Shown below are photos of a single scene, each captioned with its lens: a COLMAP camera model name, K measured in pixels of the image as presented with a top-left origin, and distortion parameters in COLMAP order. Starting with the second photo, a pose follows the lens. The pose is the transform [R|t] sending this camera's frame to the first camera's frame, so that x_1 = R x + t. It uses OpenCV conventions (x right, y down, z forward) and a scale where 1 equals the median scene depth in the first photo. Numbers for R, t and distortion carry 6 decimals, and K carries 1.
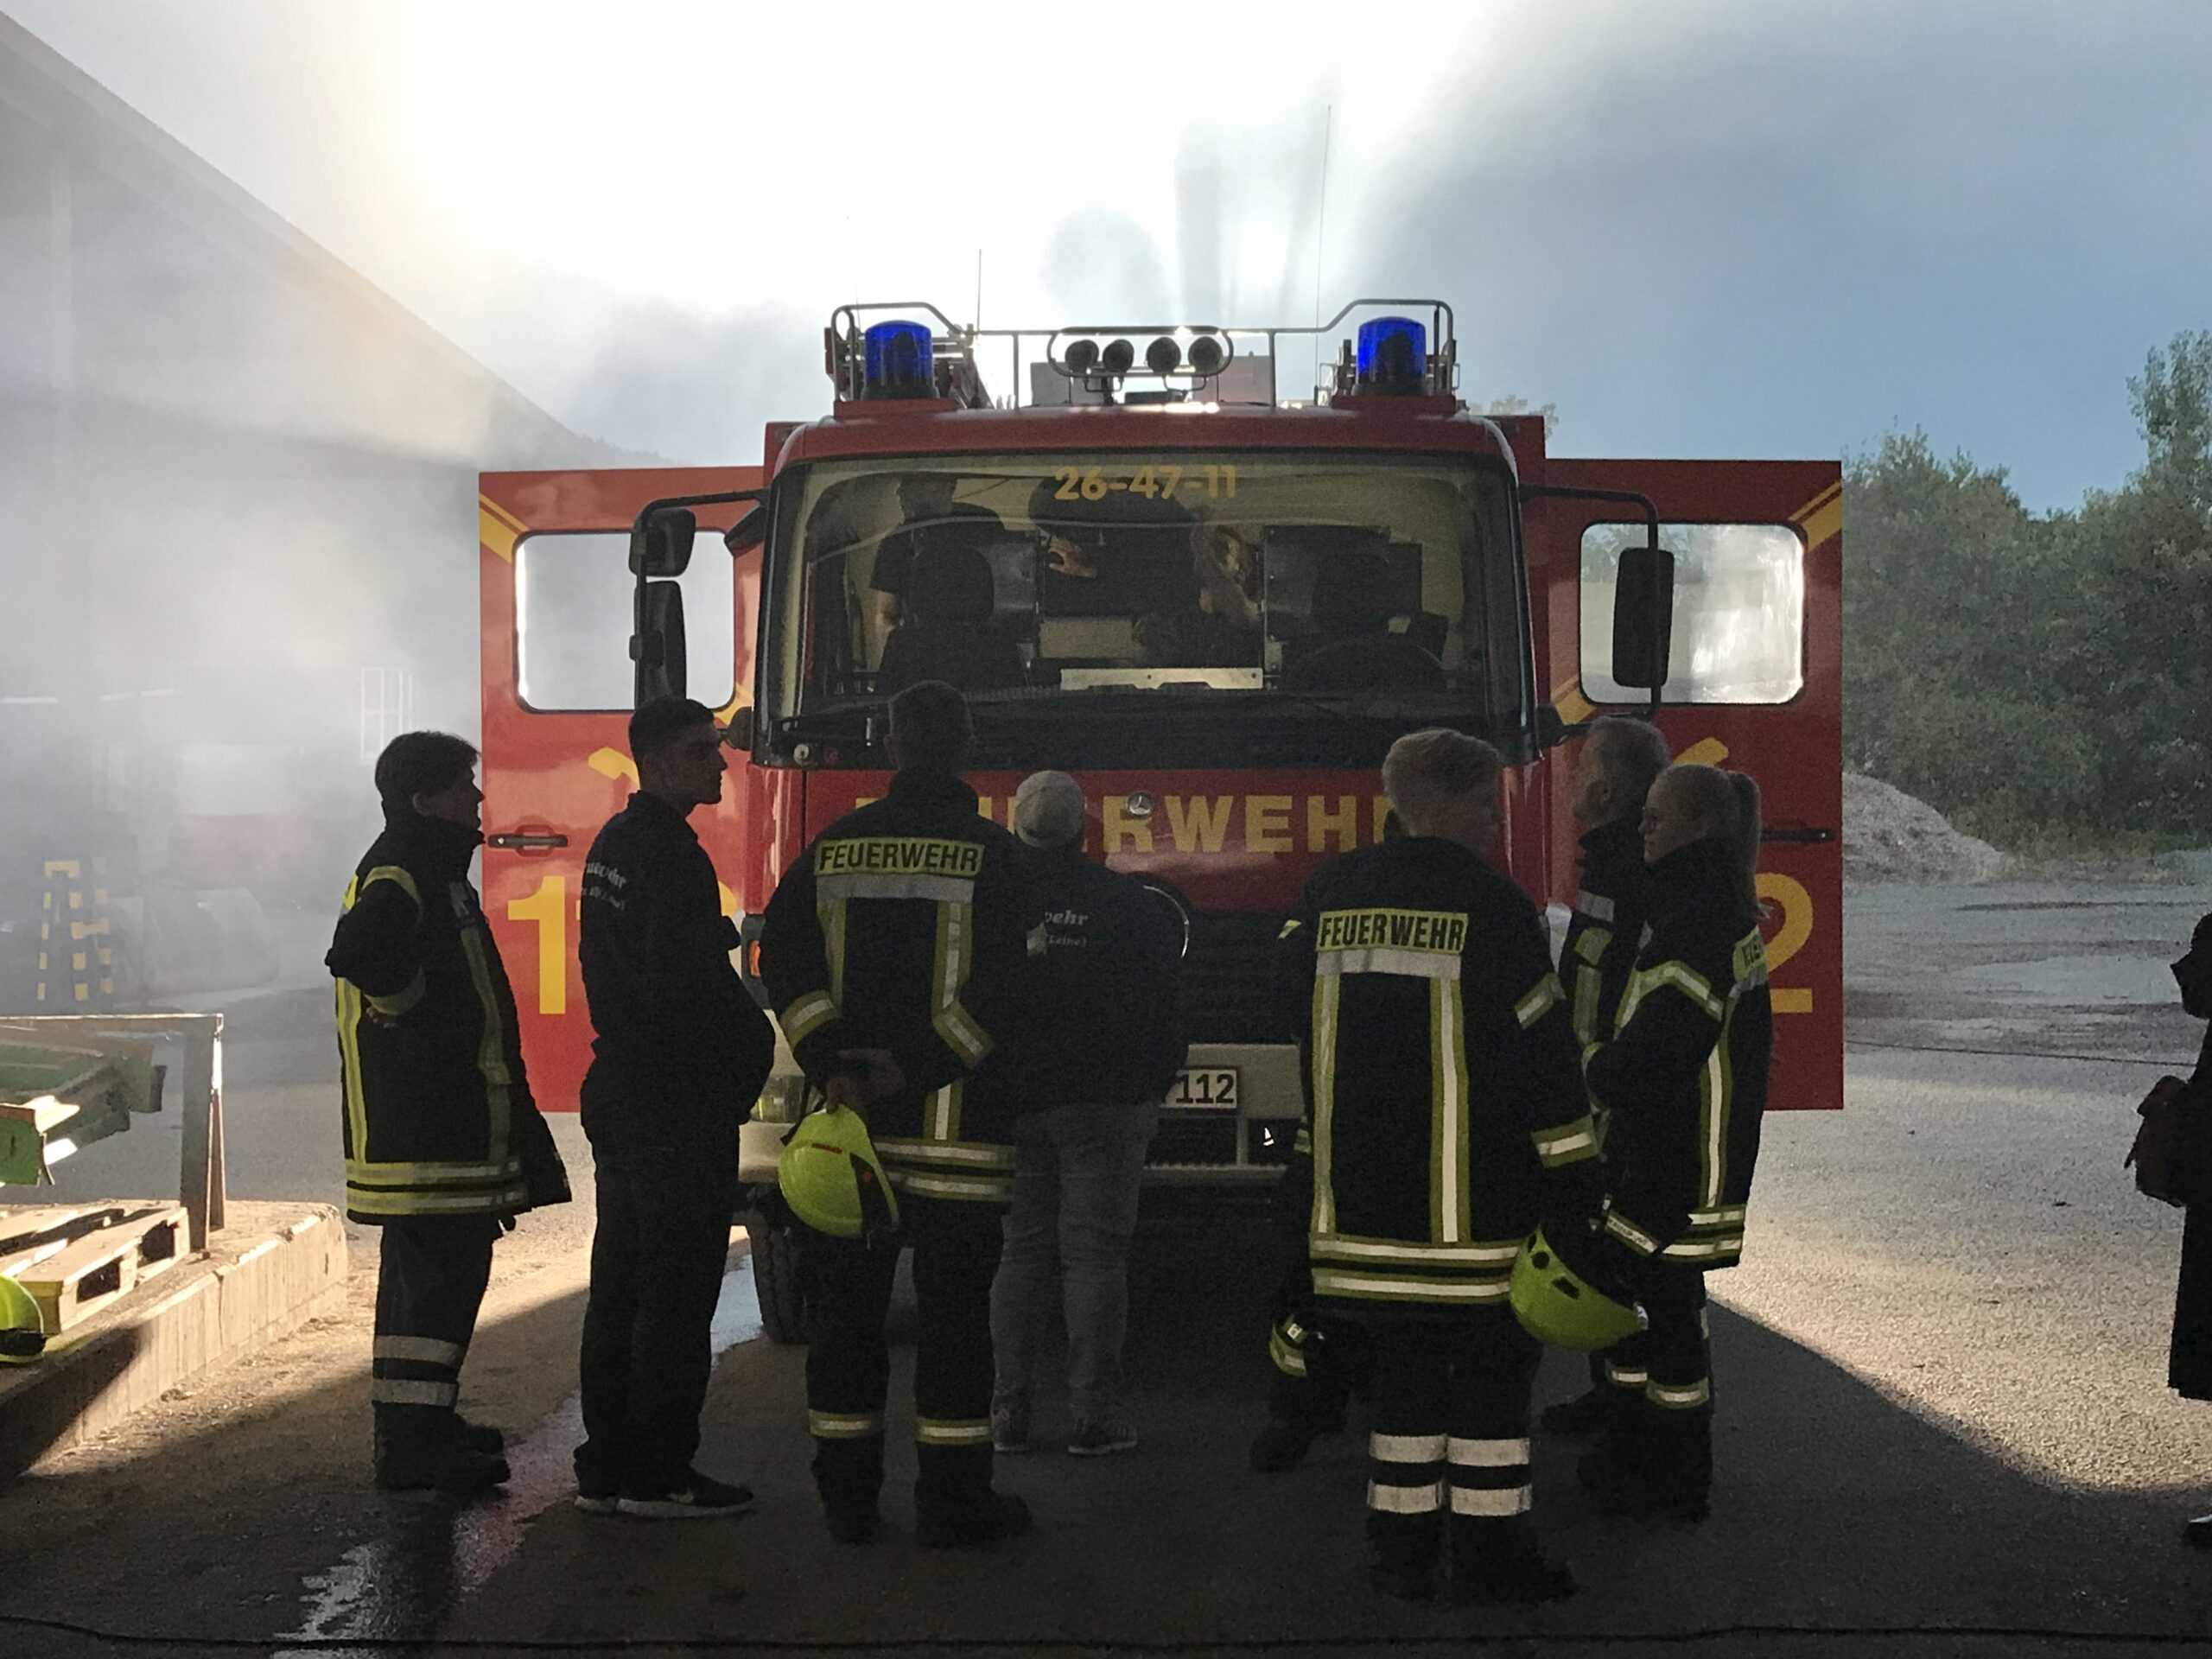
lens RADIAL K [[3796.7, 0, 1106.1], [0, 3796.7, 844.5], [0, 0, 1]] dist [0.243350, 0.000000]
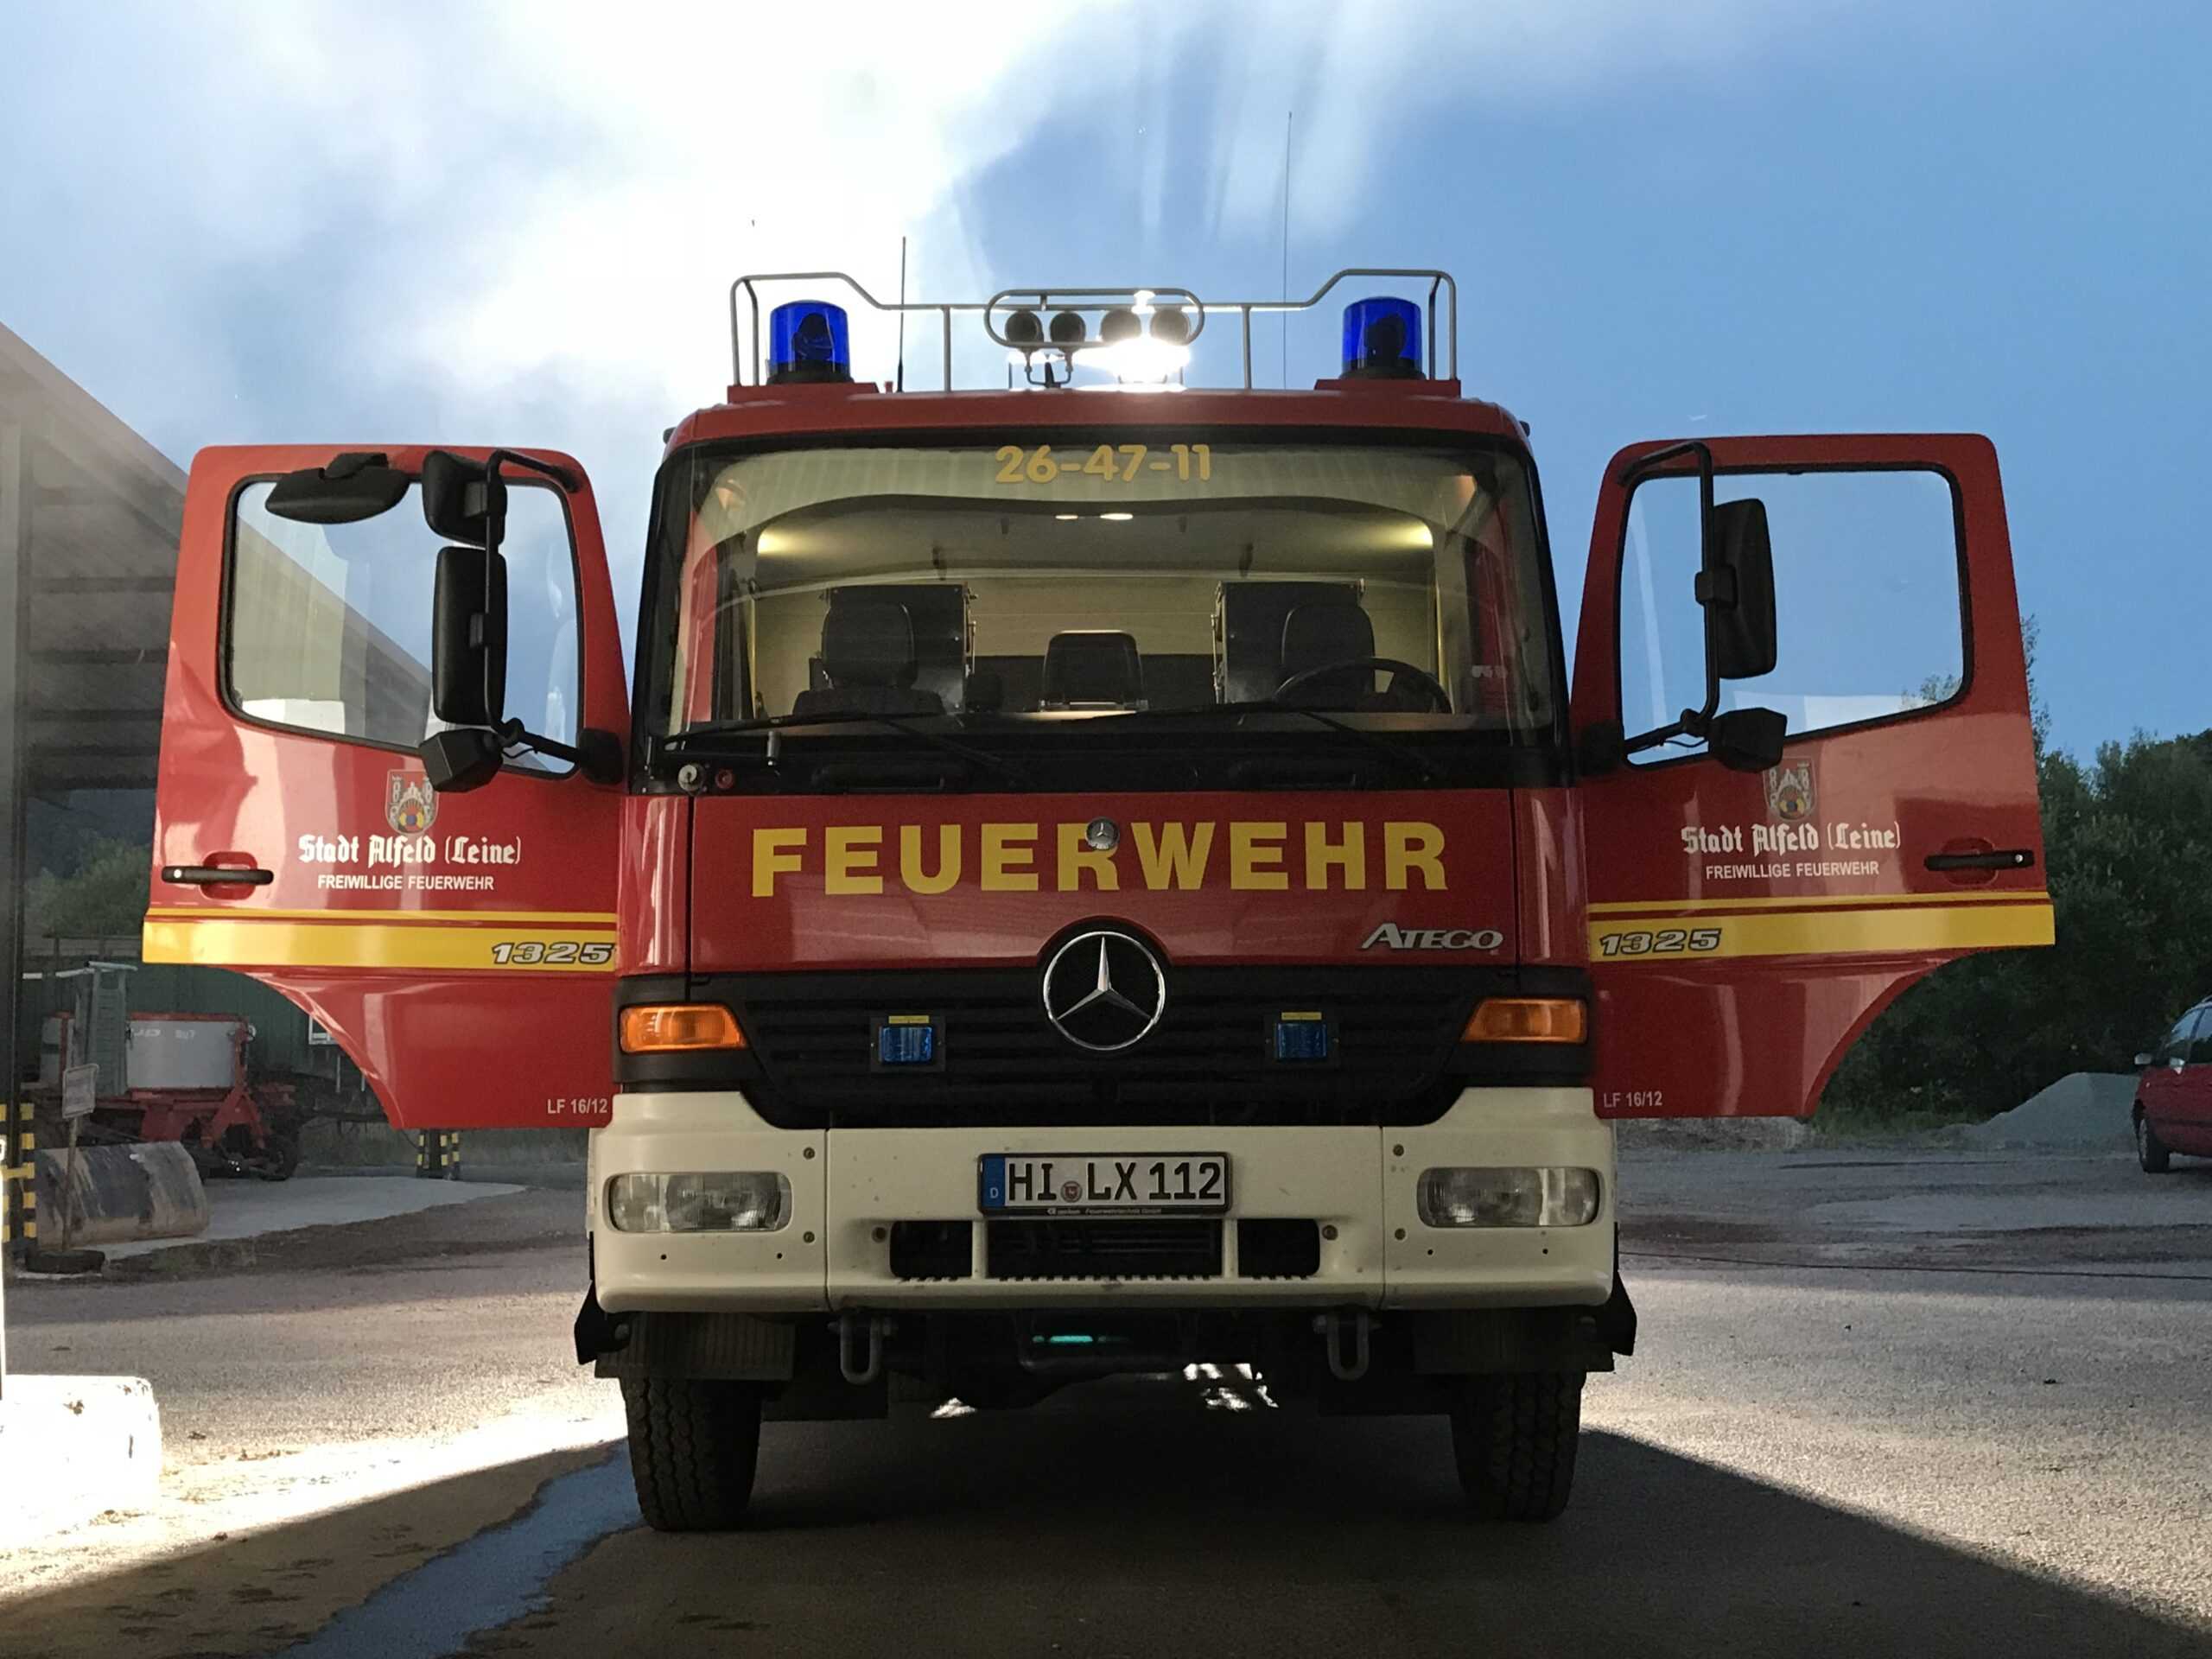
lens RADIAL K [[3204.2, 0, 1129.0], [0, 3204.2, 775.9], [0, 0, 1]] dist [0.048030, 0.000000]
pose [[0.998990, -0.002212, 0.044882, -0.014871], [0.007760, 0.992275, -0.123813, 0.057548], [-0.044262, 0.124037, 0.991290, 0.286896]]
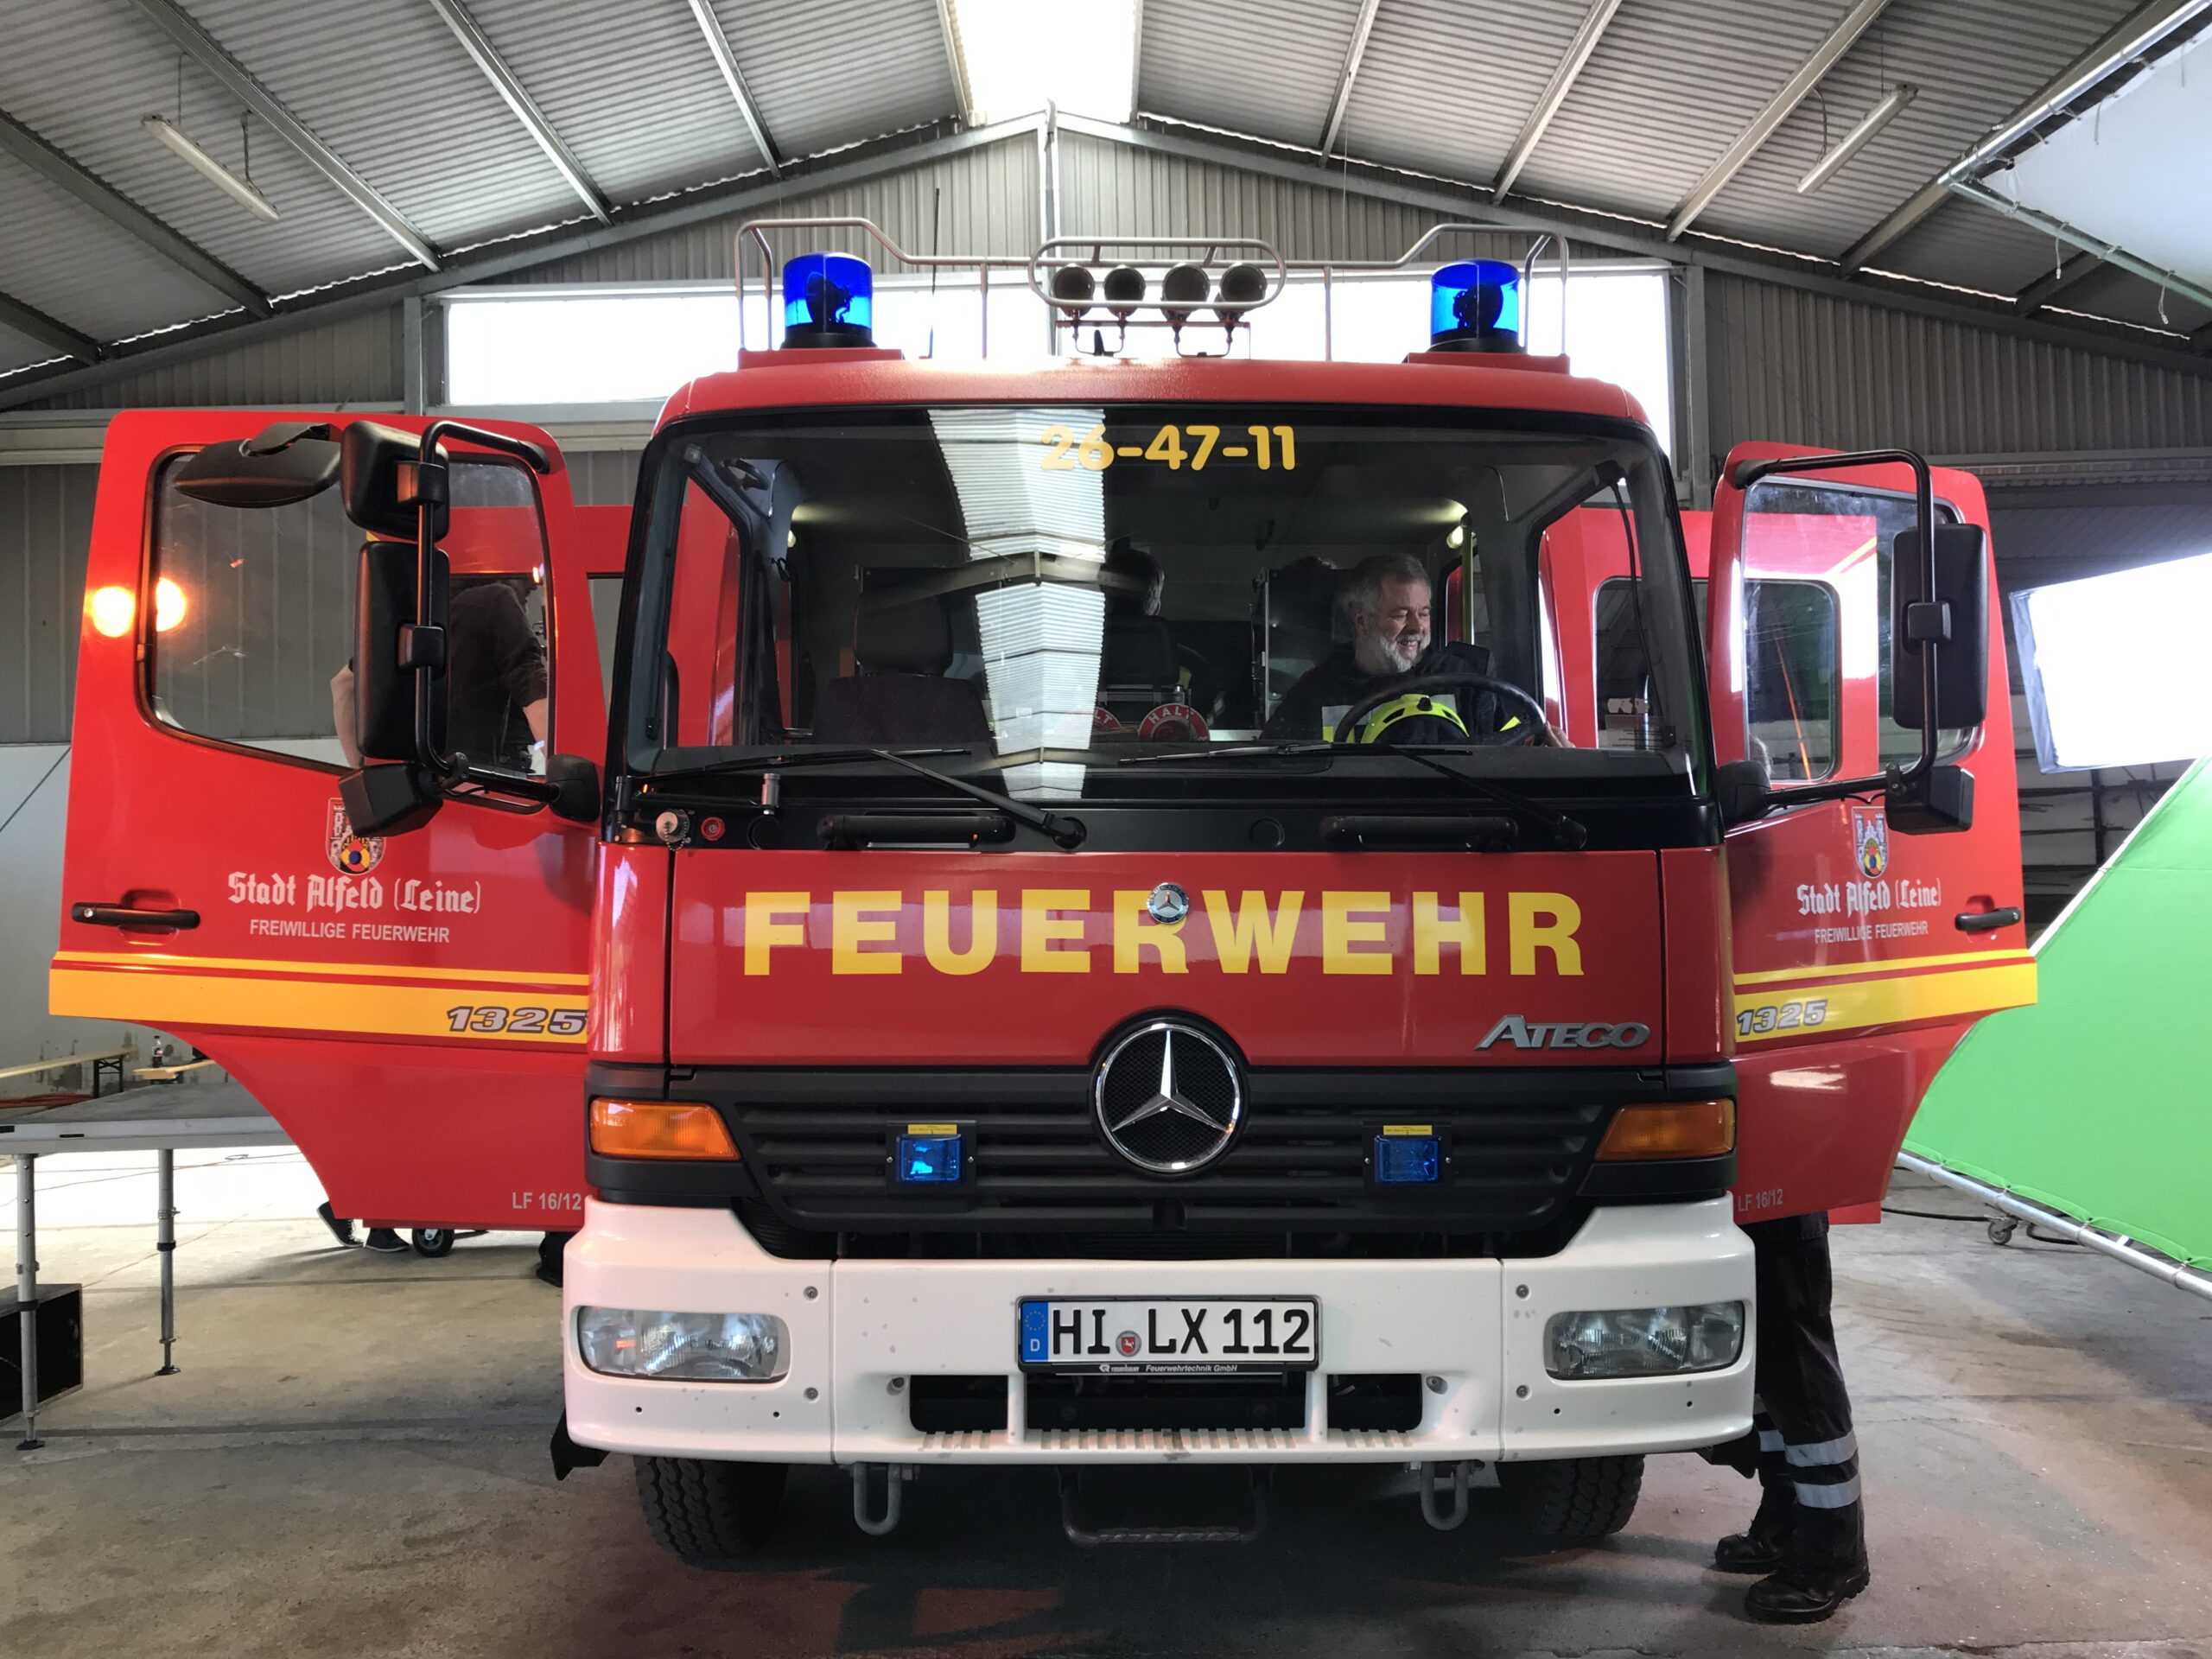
lens RADIAL K [[1822.8, 0, 1100.8], [0, 1822.8, 806.9], [0, 0, 1]] dist [0.012540, 0.002298]
pose [[0.998404, 0.005611, 0.056196, -0.019641], [-0.004410, 0.999760, -0.021470, -0.019062], [-0.056303, 0.021188, 0.998189, 0.620625]]
